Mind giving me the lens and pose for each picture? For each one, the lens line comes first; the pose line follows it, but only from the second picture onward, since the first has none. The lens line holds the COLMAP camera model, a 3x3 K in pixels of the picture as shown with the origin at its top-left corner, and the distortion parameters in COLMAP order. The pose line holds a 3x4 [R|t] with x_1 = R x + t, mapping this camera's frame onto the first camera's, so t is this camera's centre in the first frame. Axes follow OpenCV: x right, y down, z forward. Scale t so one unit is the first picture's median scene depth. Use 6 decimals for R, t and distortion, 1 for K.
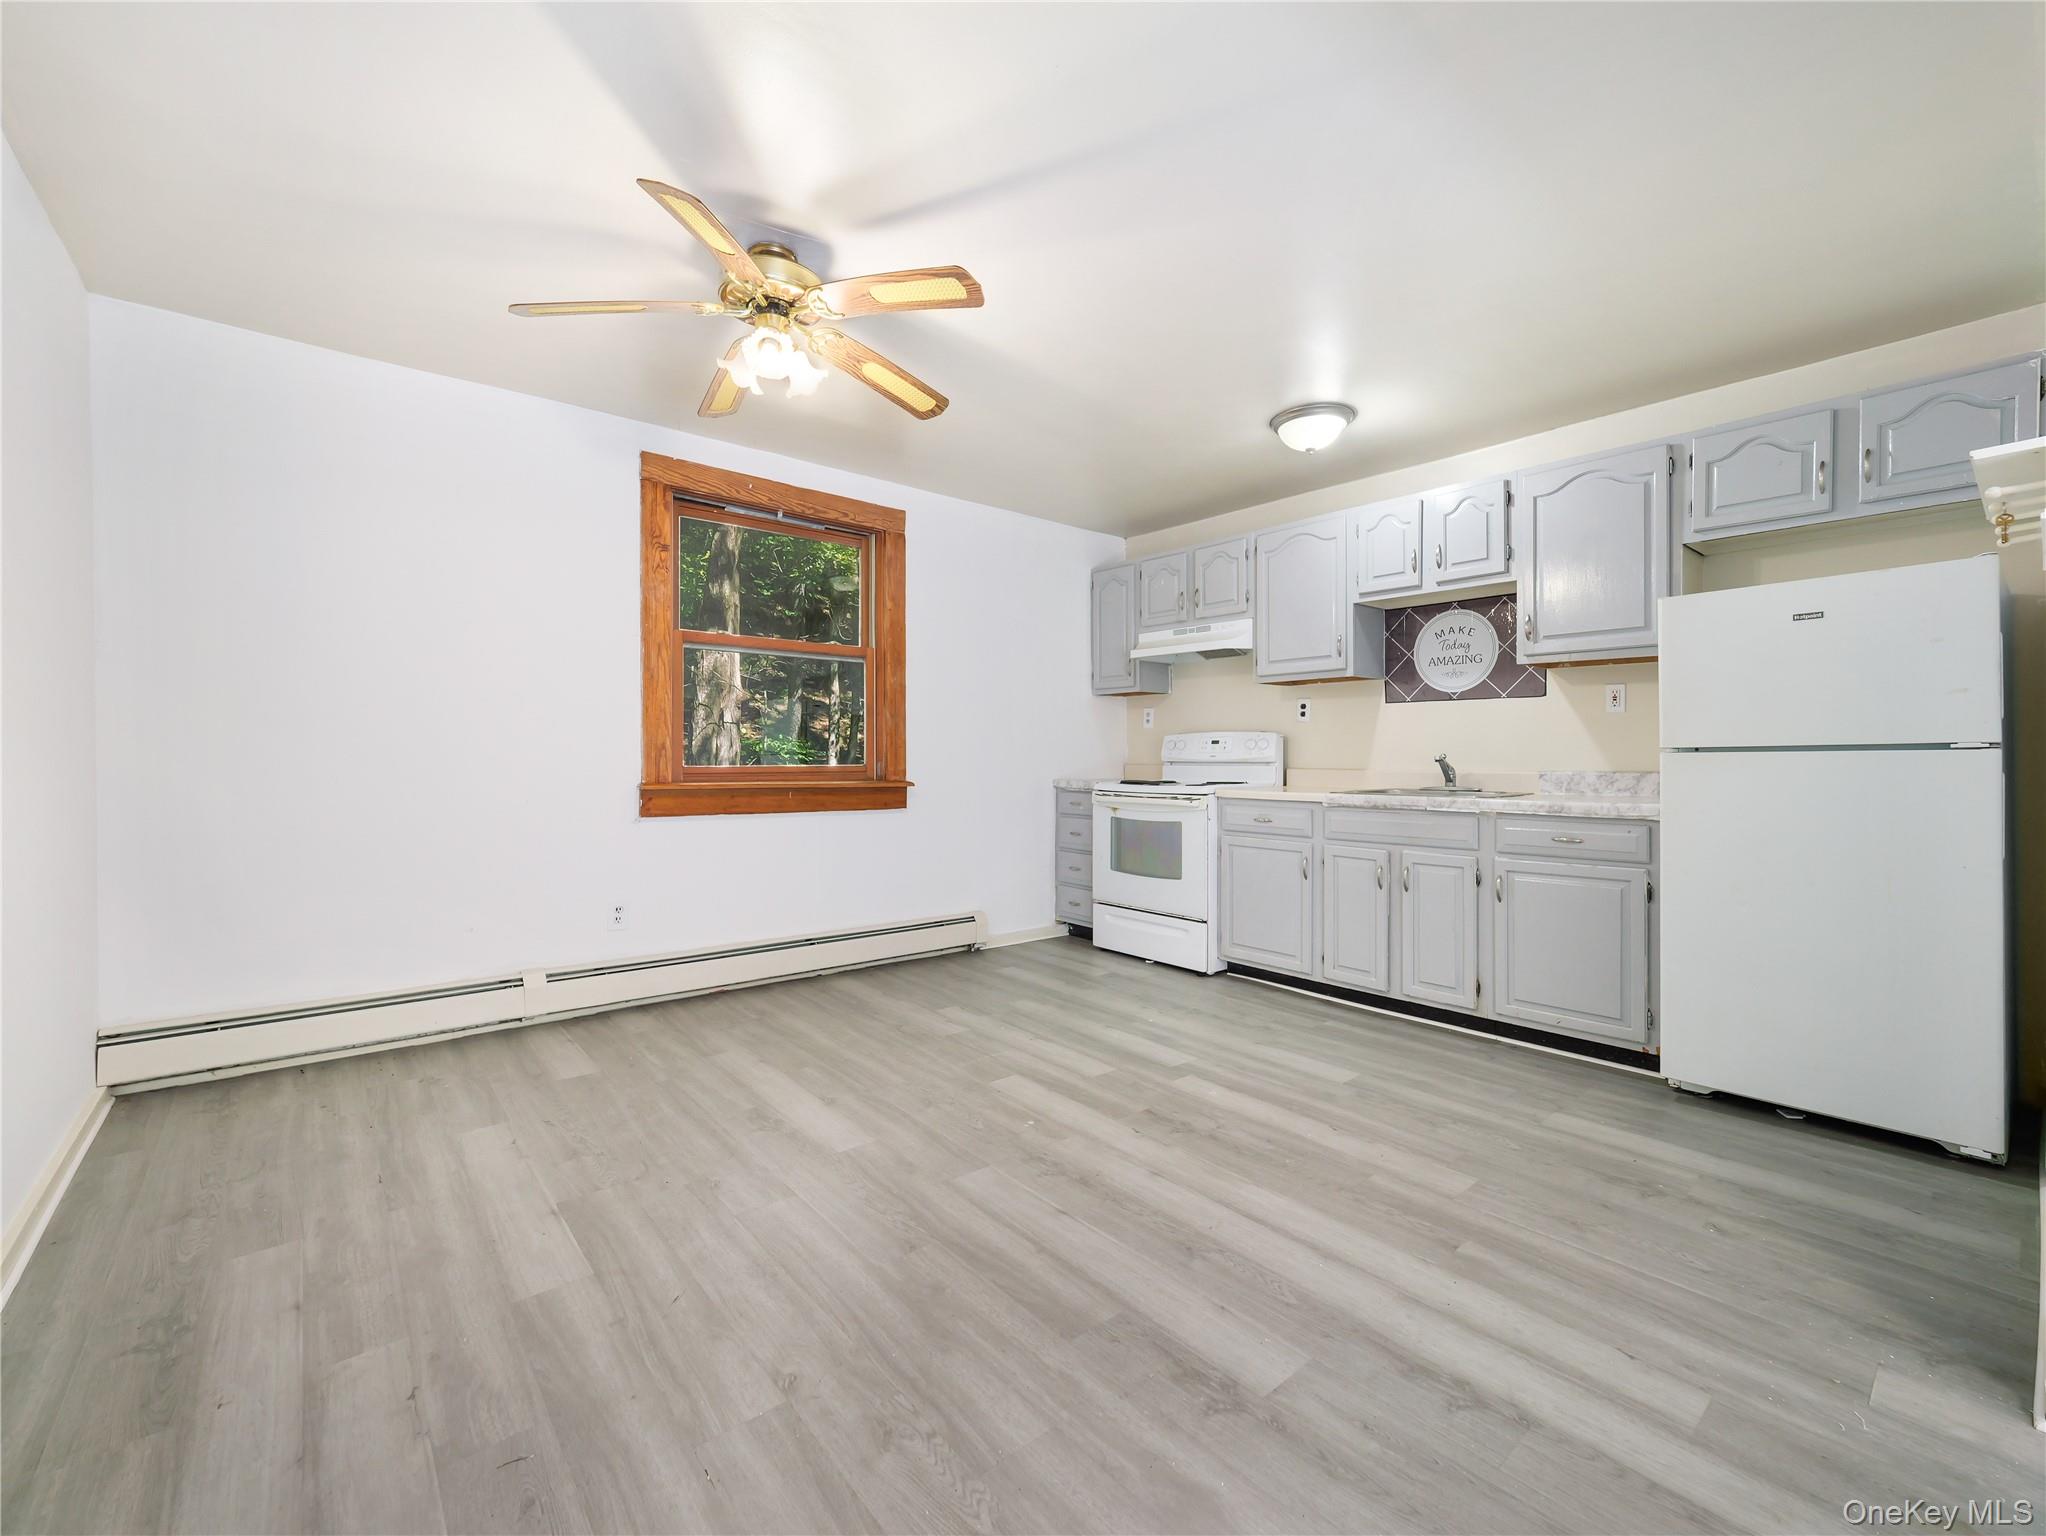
lens RADIAL K [[848.0, 0, 1009.2], [0, 848.0, 752.8], [0, 0, 1]] dist [0.000095, -0.006552]
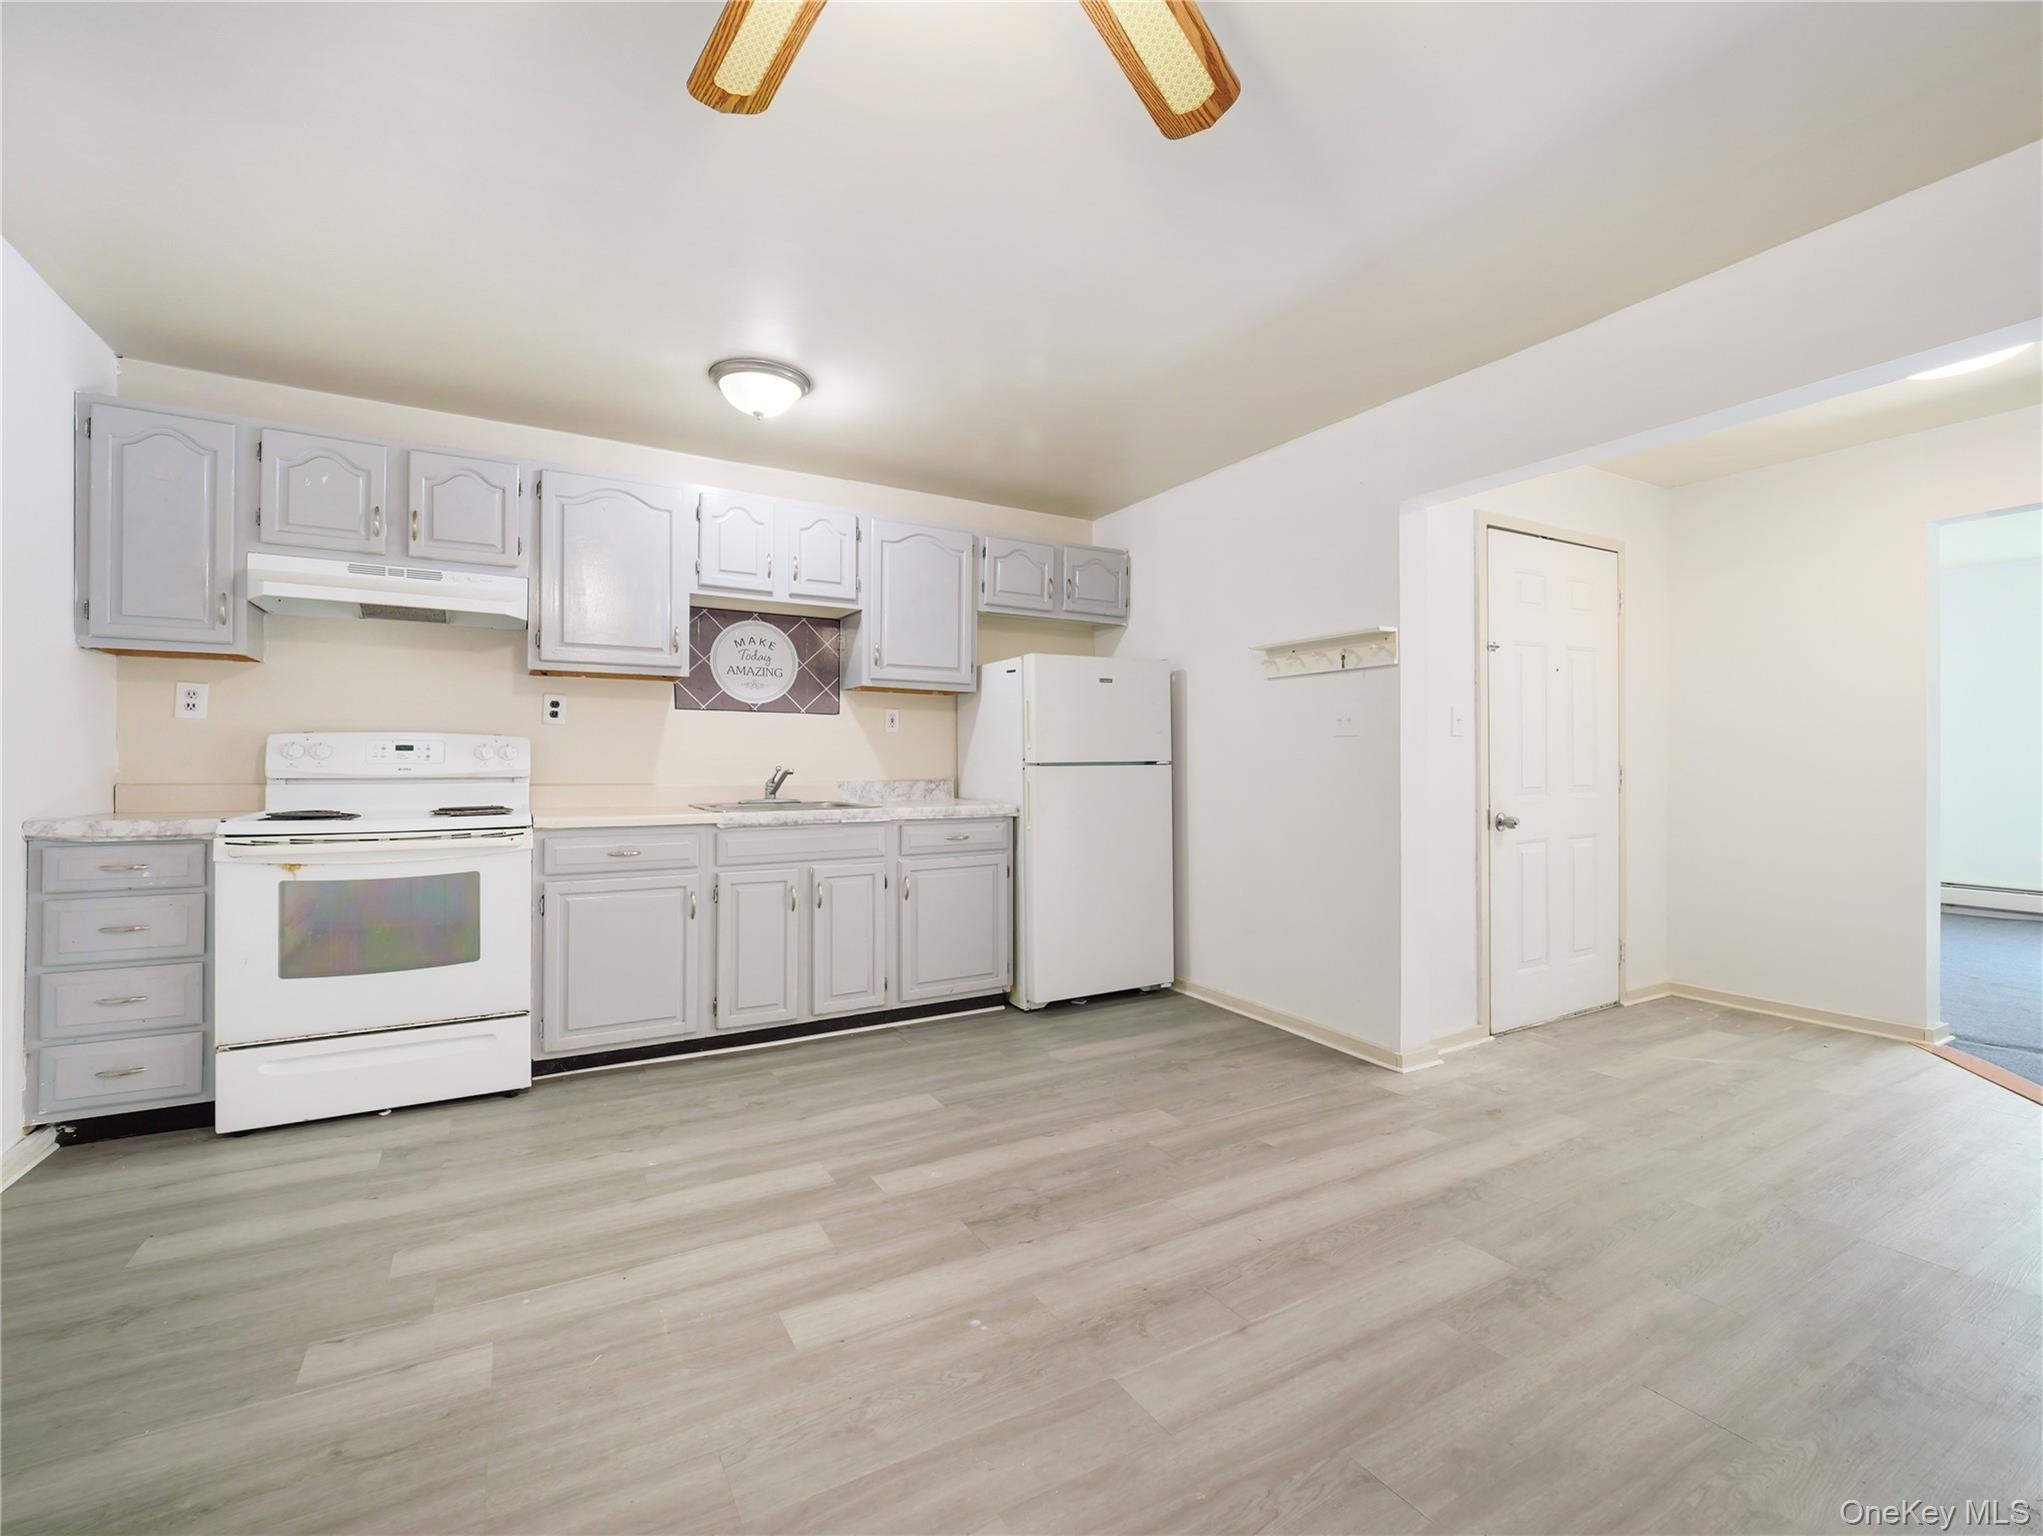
lens RADIAL K [[846.8, 0, 1007.7], [0, 846.8, 752.8], [0, 0, 1]] dist [0.000095, -0.006552]
pose [[0.194147, 0.011587, 0.980904, -0.491928], [-0.004862, 0.999929, -0.010850, -0.006037], [-0.980960, -0.002663, 0.194189, 0.659333]]
